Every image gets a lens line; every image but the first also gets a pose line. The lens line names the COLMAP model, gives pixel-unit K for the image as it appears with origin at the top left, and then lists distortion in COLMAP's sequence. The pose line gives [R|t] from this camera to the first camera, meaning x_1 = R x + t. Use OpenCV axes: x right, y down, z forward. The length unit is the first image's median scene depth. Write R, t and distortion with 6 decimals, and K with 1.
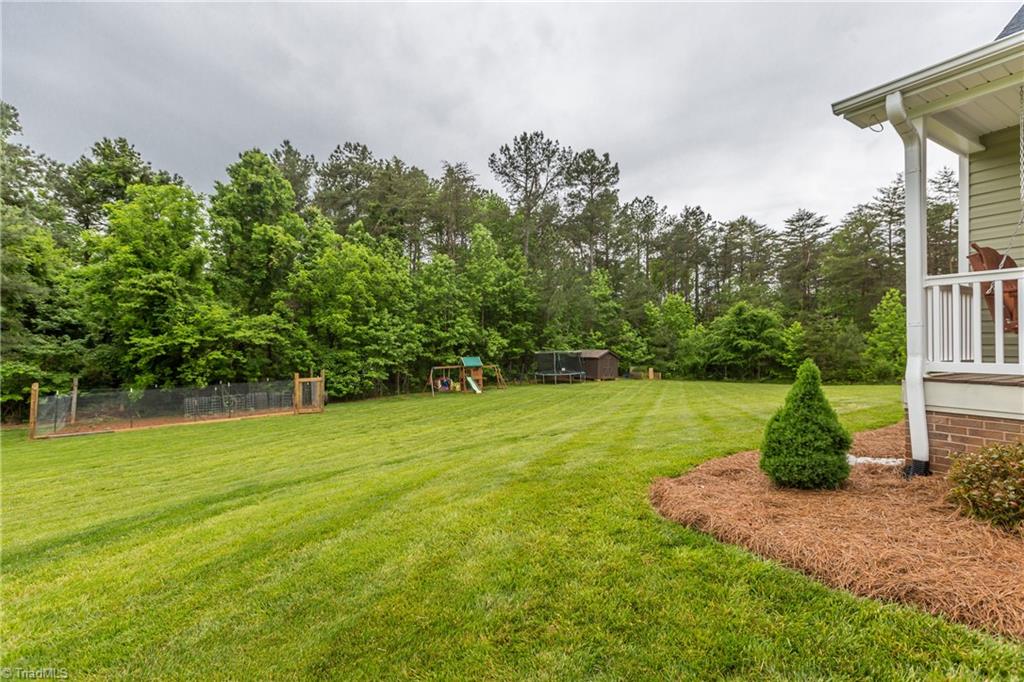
lens RADIAL K [[464.6, 0, 508.8], [0, 464.6, 334.9], [0, 0, 1]] dist [-0.002831, 0.001184]
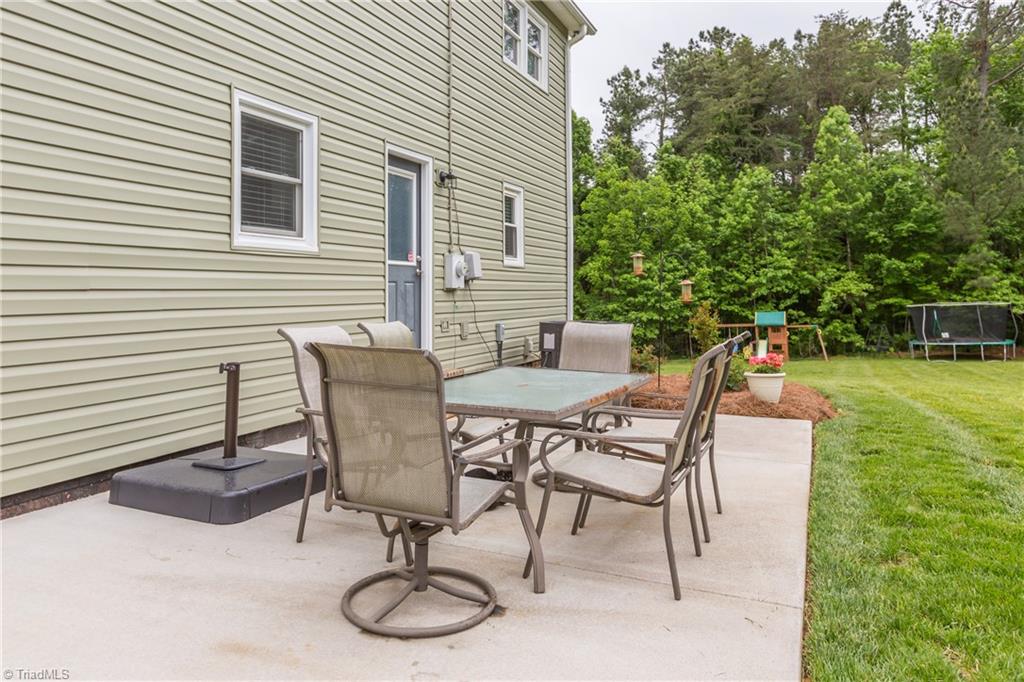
lens RADIAL K [[720.3, 0, 517.4], [0, 720.3, 265.4], [0, 0, 1]] dist [0.000349, 0.000787]
pose [[0.586557, -0.039508, -0.808944, 0.489438], [0.033352, 0.999141, -0.024614, -0.007116], [0.809221, -0.012543, 0.587370, 0.046767]]
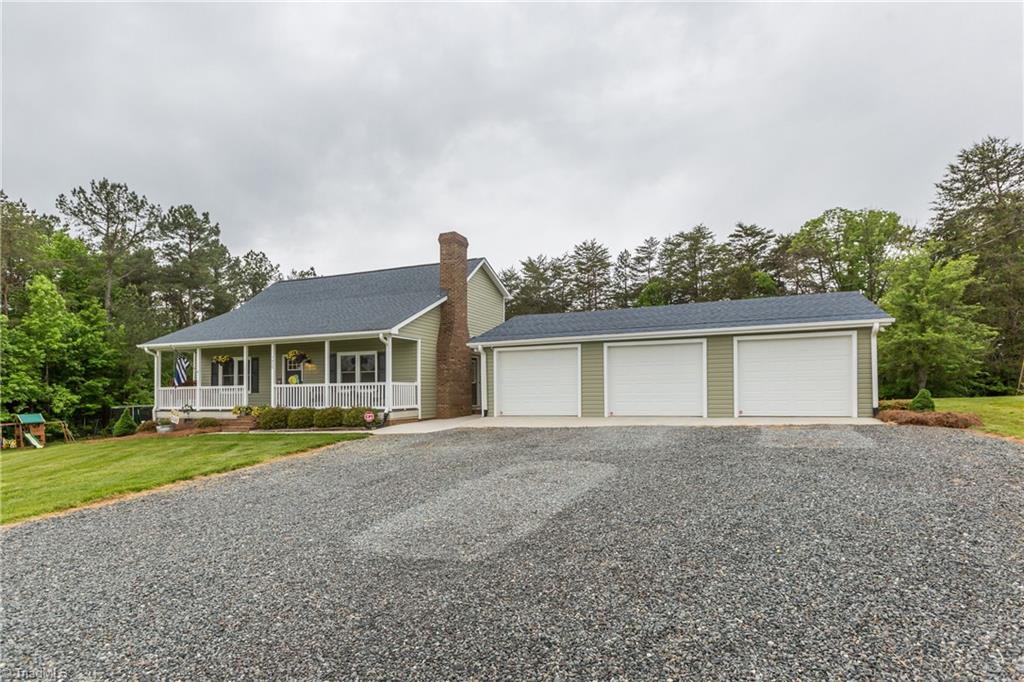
lens RADIAL K [[548.0, 0, 519.2], [0, 548.0, 381.3], [0, 0, 1]] dist [0.001560, -0.002427]
pose [[0.803029, -0.005418, 0.595916, 0.054571], [0.006414, 0.999979, 0.000449, -0.015018], [-0.595906, 0.003461, 0.803047, -0.509432]]
